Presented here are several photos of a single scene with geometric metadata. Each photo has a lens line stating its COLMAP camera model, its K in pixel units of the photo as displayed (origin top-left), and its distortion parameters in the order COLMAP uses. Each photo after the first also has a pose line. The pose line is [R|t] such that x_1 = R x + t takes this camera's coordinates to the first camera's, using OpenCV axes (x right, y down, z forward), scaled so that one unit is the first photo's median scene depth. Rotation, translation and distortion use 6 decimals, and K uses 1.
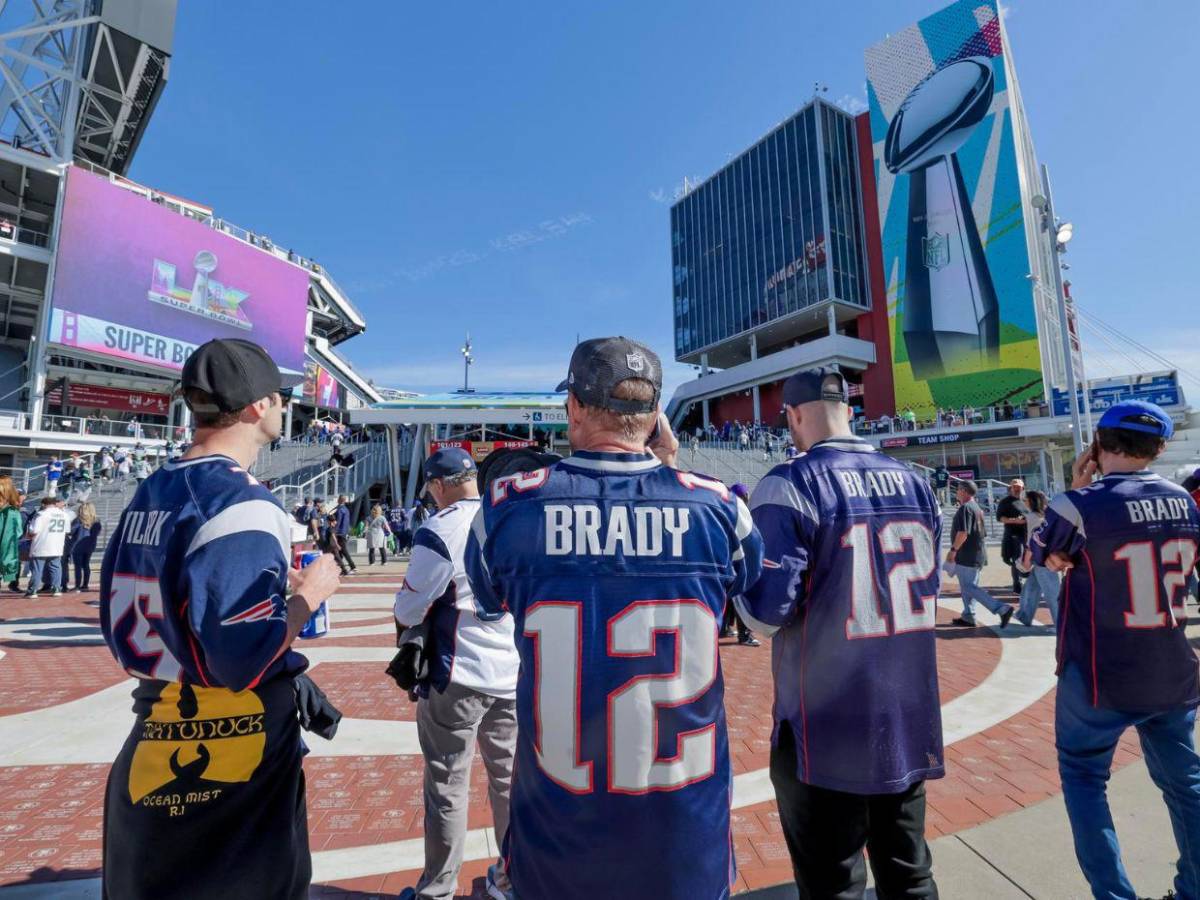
lens RADIAL K [[549.7, 0, 600.0], [0, 549.7, 450.0], [0, 0, 1]] dist [-0.046544, 0.015824]
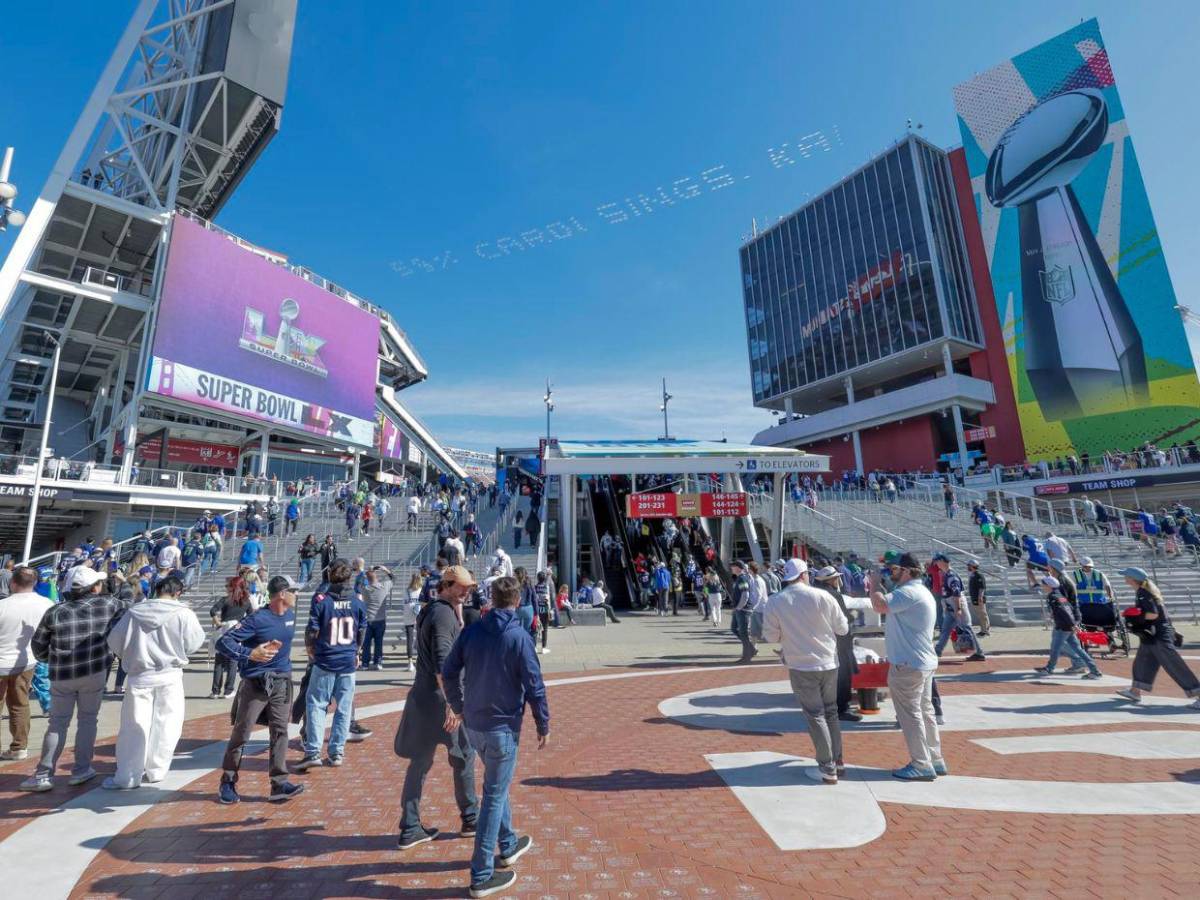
lens RADIAL K [[576.5, 0, 600.6], [0, 576.5, 442.3], [0, 0, 1]] dist [-0.047407, 0.018250]
pose [[0.999481, -0.012554, -0.029671, -0.147181], [0.009409, 0.994547, -0.103865, -0.000754], [0.030813, 0.103531, 0.994149, 0.027505]]
